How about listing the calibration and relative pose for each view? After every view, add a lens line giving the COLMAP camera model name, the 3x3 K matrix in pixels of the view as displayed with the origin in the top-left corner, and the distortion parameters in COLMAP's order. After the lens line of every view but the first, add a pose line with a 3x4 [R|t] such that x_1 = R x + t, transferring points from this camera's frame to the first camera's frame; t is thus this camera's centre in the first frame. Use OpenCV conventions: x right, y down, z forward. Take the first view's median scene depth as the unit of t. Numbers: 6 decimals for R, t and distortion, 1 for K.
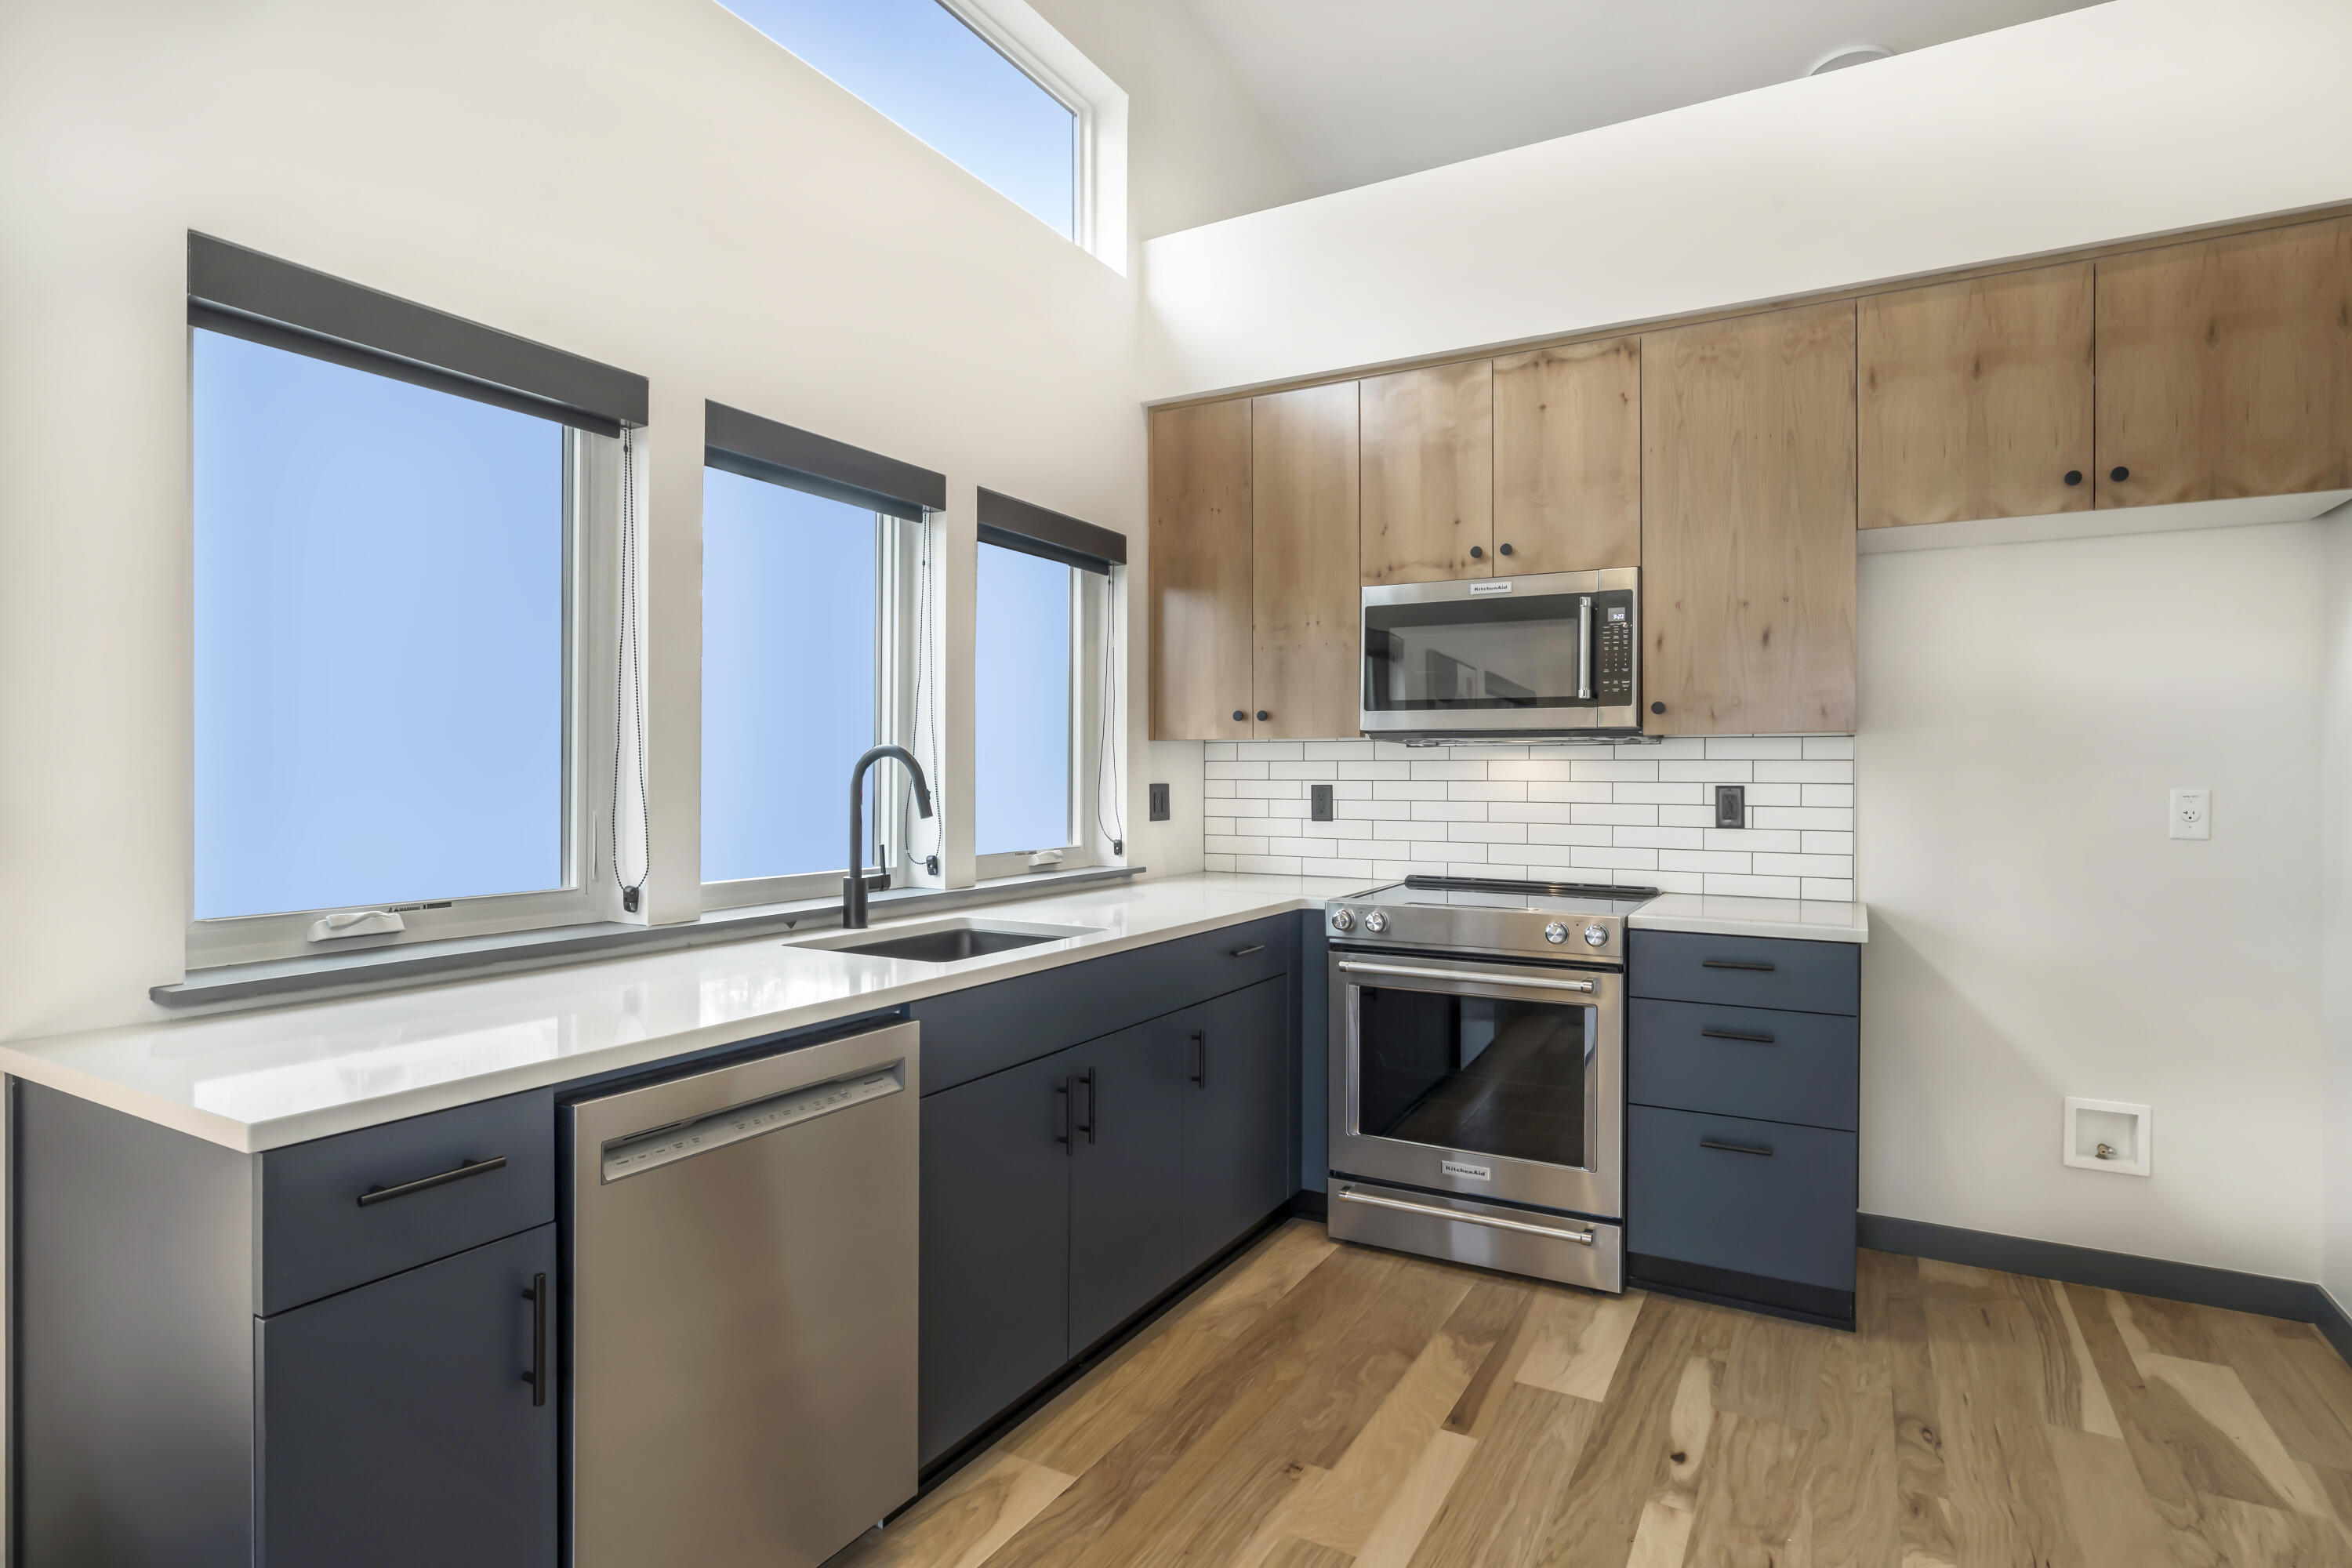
lens RADIAL K [[1194.6, 0, 1171.7], [0, 1194.6, 779.2], [0, 0, 1]] dist [-0.022415, 0.010096]
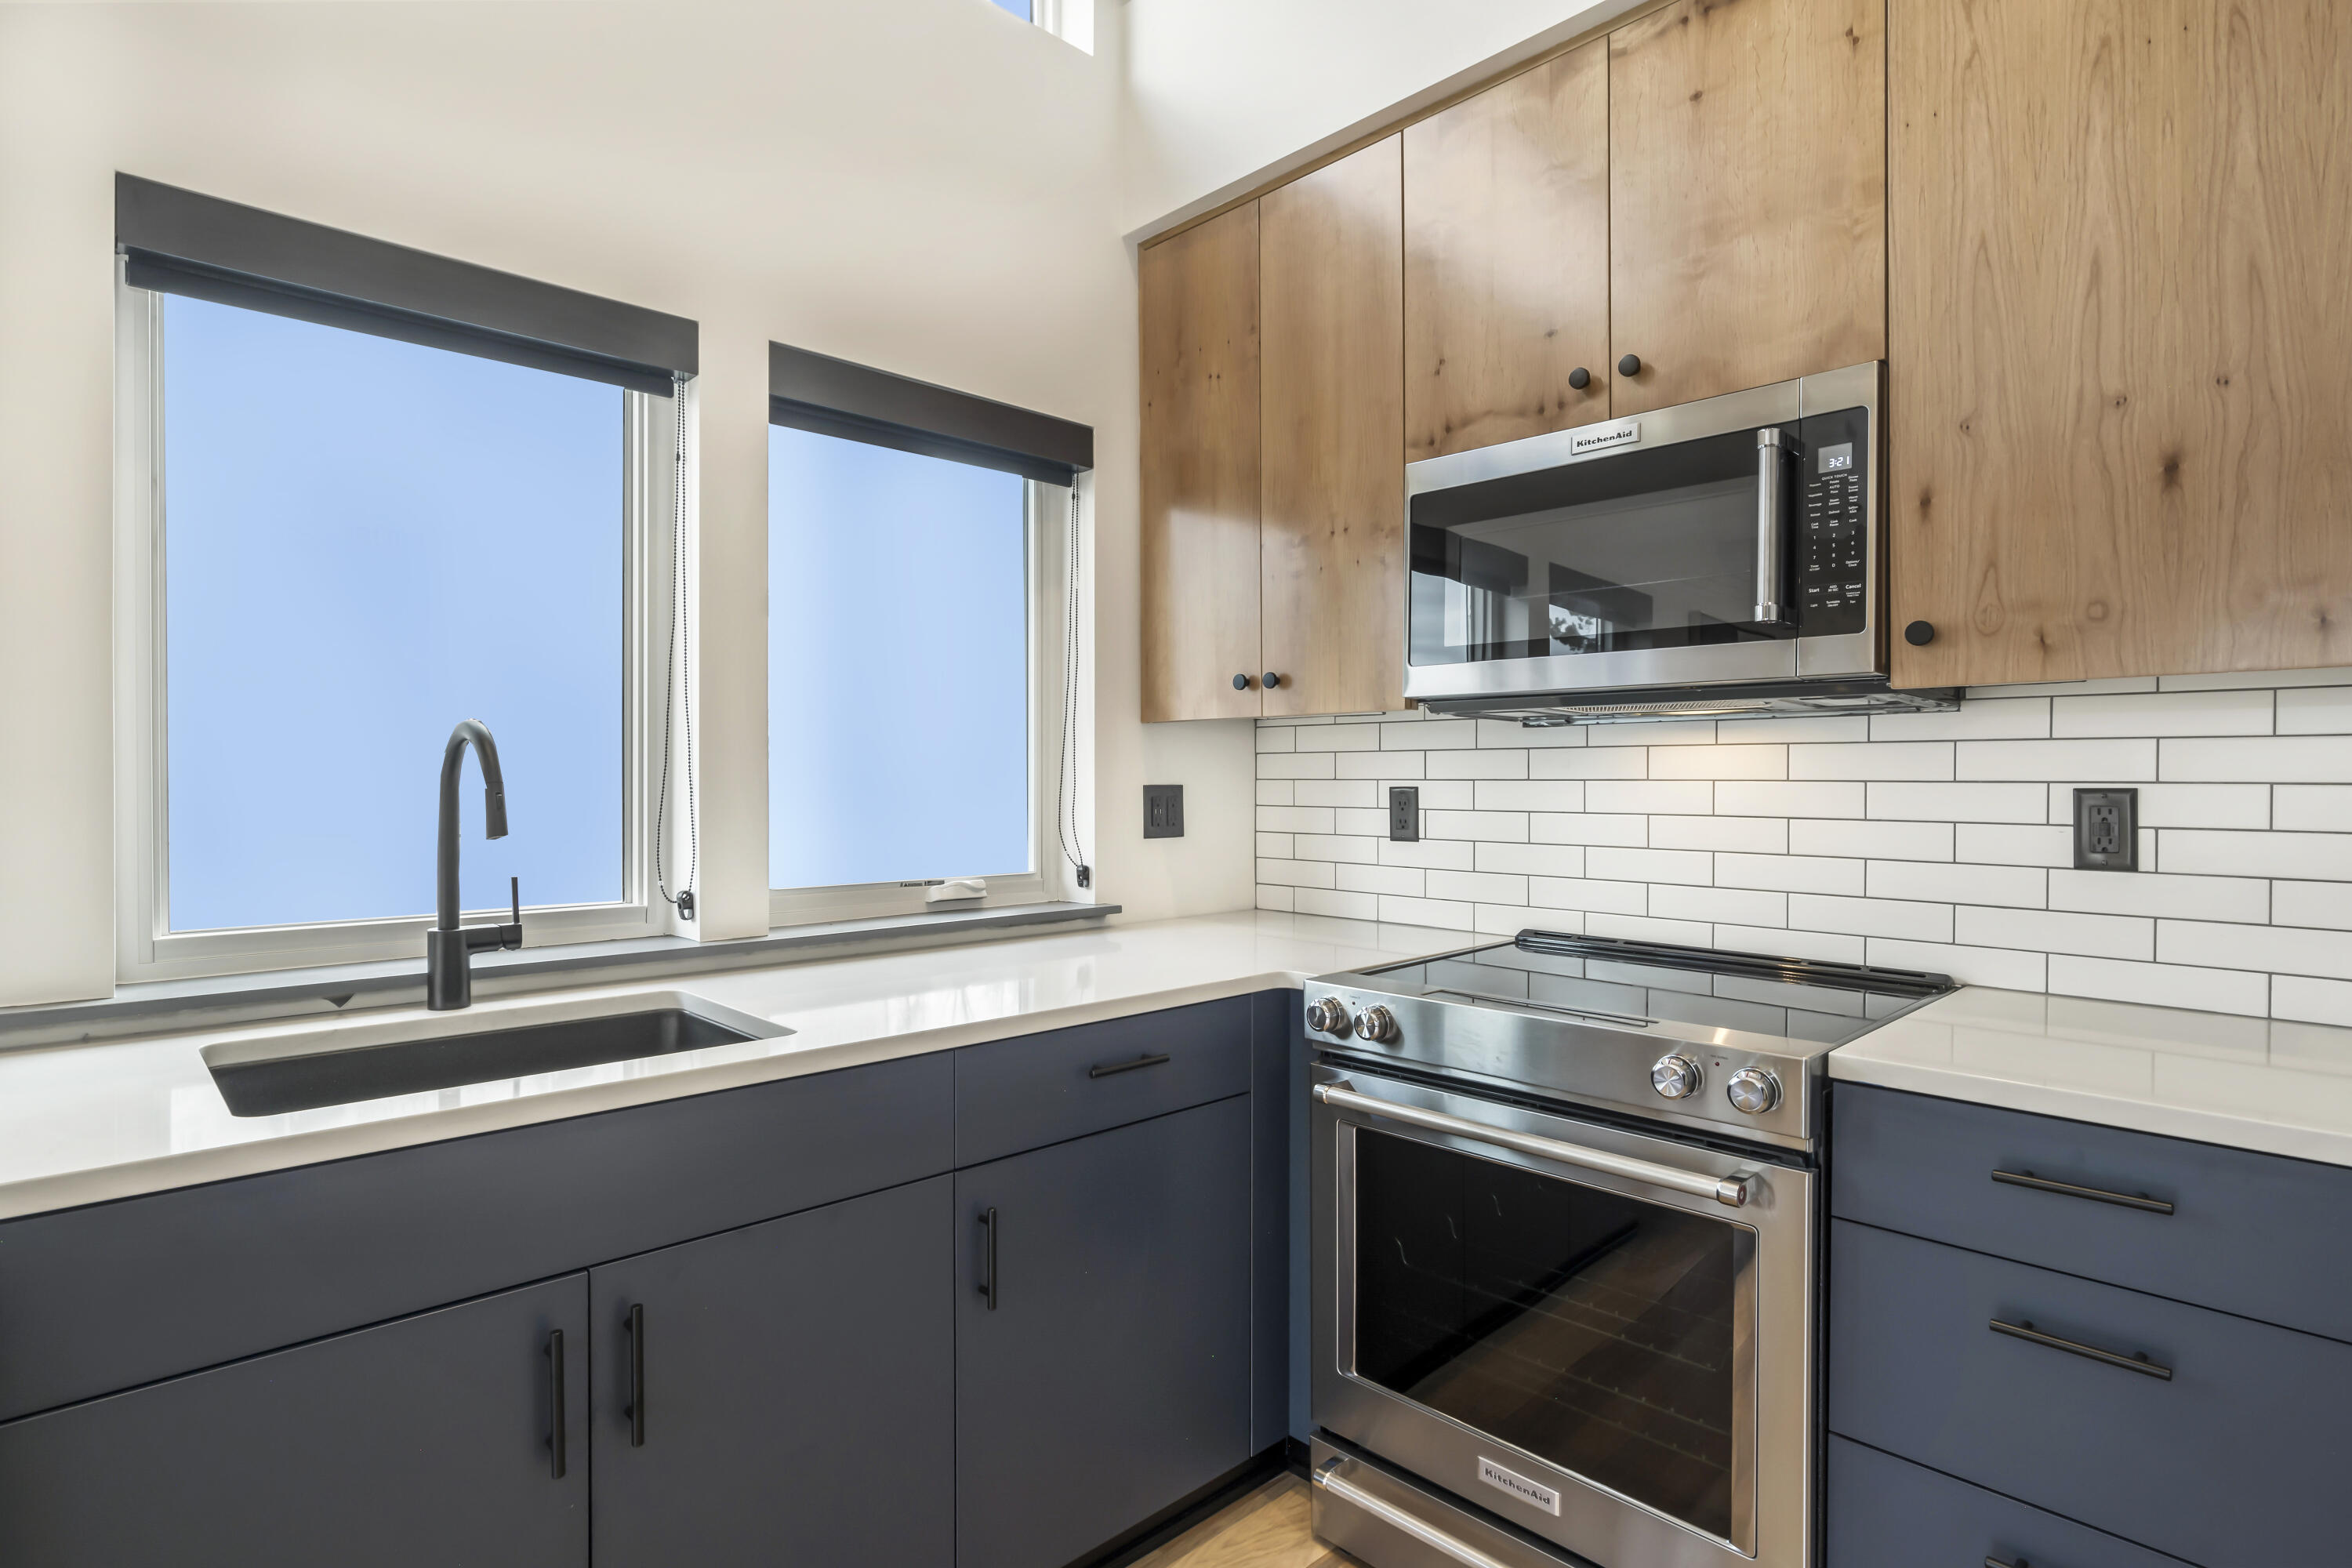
lens RADIAL K [[1194.6, 0, 1163.6], [0, 1194.6, 789.7], [0, 0, 1]] dist [-0.022415, 0.010096]
pose [[0.958316, 0.001611, -0.285706, 0.239194], [0.000310, 0.999978, 0.006680, 0.002547], [0.285711, -0.006490, 0.958294, 0.416949]]
